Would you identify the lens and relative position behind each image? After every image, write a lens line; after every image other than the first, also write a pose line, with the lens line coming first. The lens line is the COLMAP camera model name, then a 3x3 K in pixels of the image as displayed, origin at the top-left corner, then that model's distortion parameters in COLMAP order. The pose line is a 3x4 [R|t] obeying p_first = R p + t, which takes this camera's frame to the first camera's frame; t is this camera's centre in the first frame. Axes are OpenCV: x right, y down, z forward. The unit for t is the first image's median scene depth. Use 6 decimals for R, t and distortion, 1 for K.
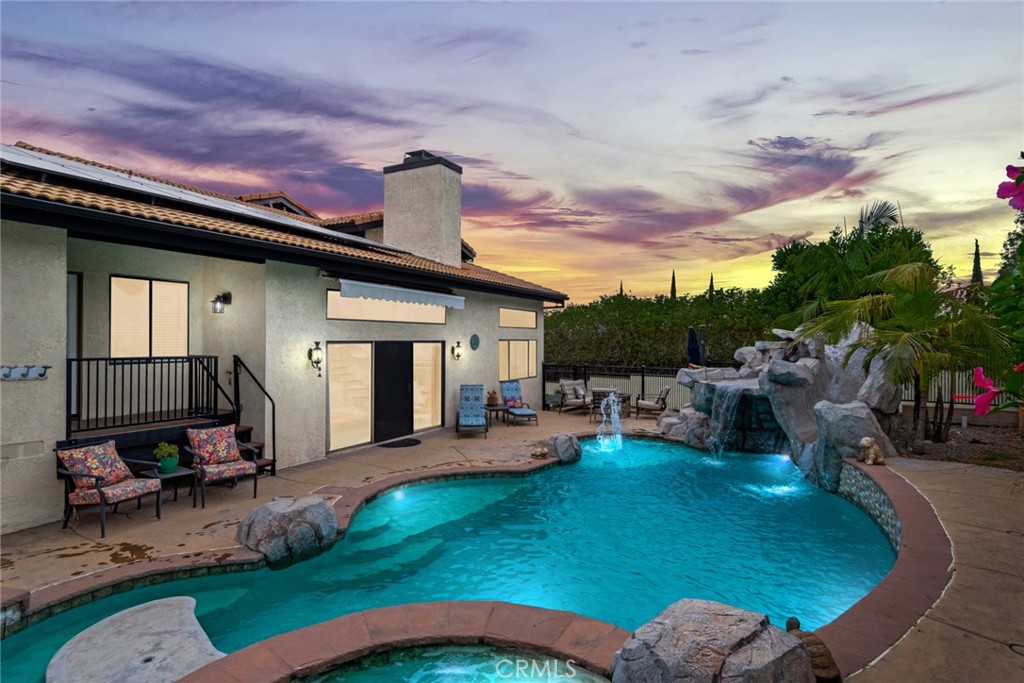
lens RADIAL K [[547.5, 0, 514.2], [0, 547.5, 339.3], [0, 0, 1]] dist [-0.000153, -0.000850]
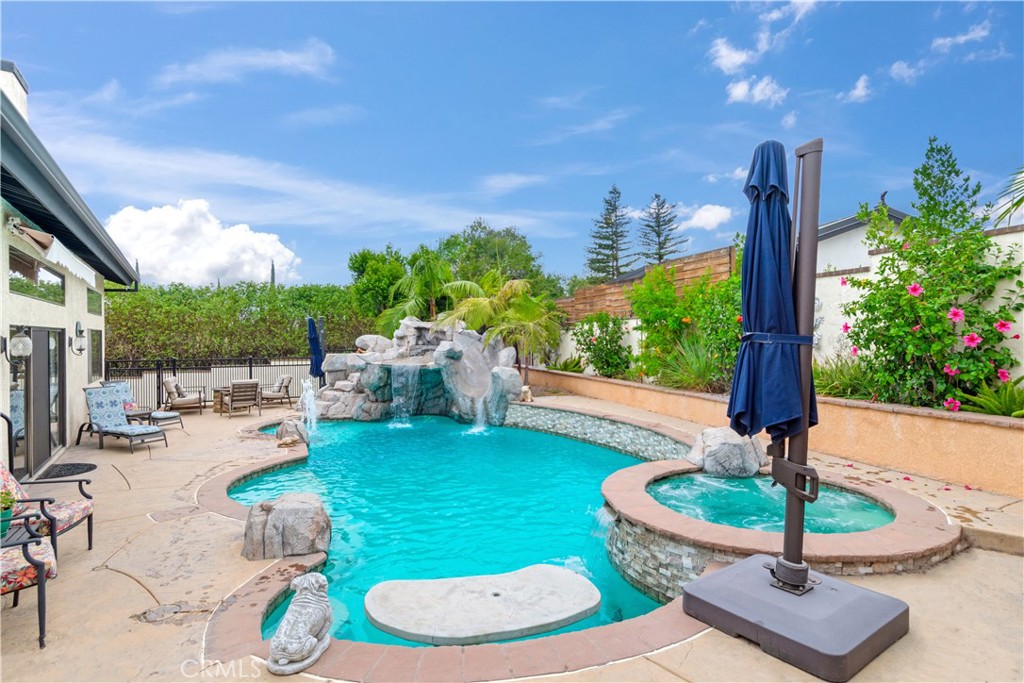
lens RADIAL K [[547.5, 0, 515.1], [0, 547.5, 339.0], [0, 0, 1]] dist [-0.000153, -0.000850]
pose [[0.516566, -0.013101, 0.856147, -0.562346], [0.006654, 0.999914, 0.011286, 0.014360], [-0.856221, -0.000133, 0.516609, 0.131688]]
